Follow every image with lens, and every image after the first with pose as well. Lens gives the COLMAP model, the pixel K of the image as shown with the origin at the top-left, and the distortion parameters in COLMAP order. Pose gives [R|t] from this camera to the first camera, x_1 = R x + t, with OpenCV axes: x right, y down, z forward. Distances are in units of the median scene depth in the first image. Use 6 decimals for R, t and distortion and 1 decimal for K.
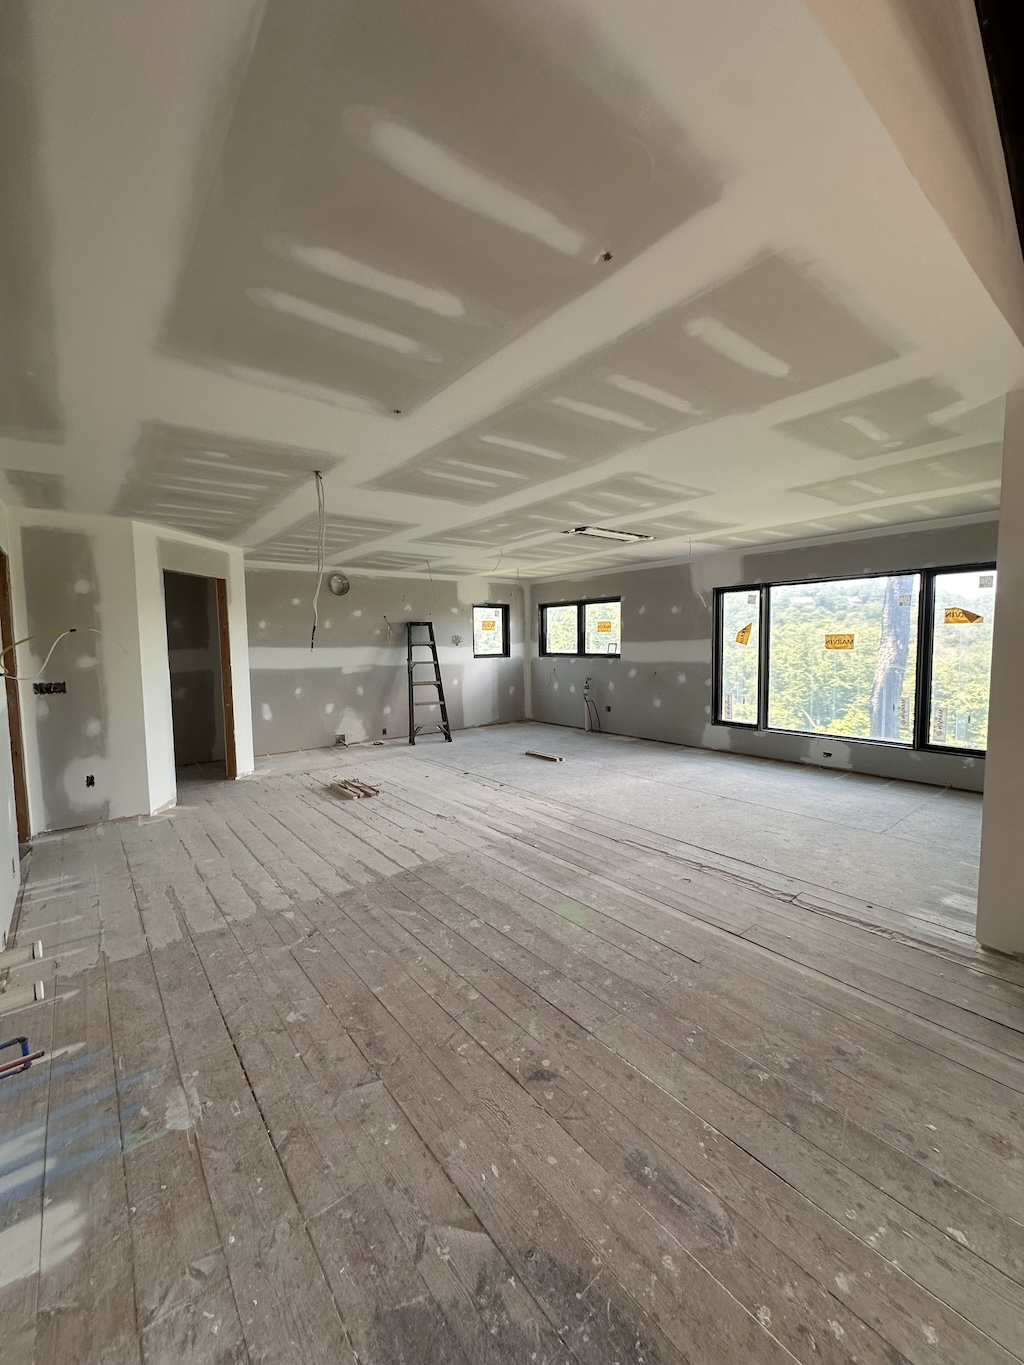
lens RADIAL K [[544.1, 0, 512.9], [0, 544.1, 683.2], [0, 0, 1]] dist [0.001187, -0.001462]
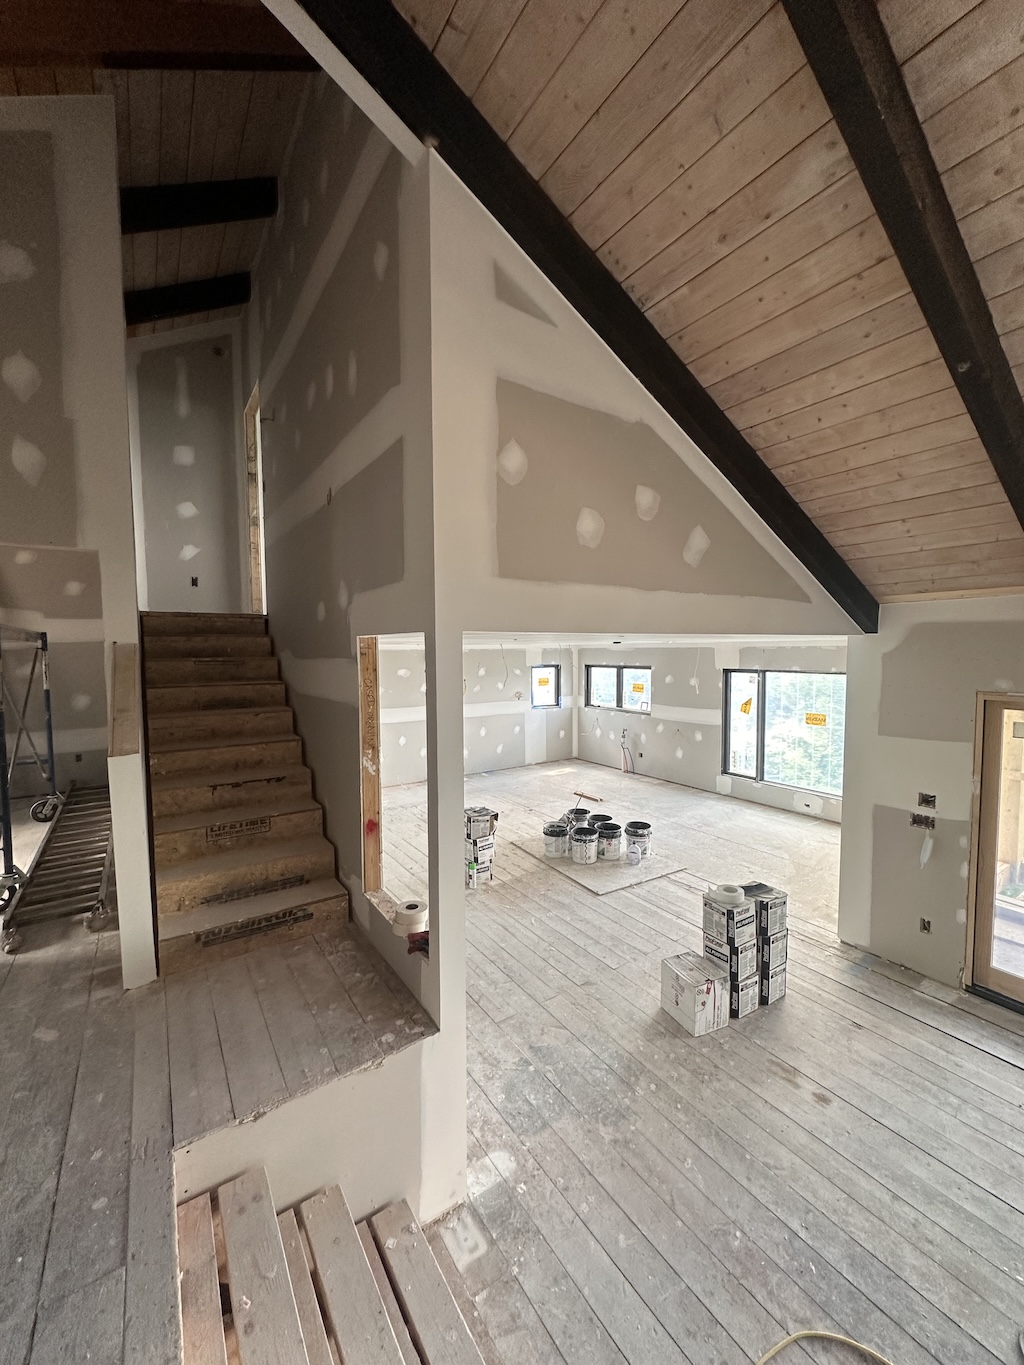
lens RADIAL K [[544.1, 0, 512.6], [0, 544.1, 679.6], [0, 0, 1]] dist [0.001187, -0.001462]
pose [[0.996883, 0.014543, -0.077542, -0.022097], [-0.016199, 0.999653, -0.020768, -0.094489], [0.077214, 0.021960, 0.996773, -0.263289]]
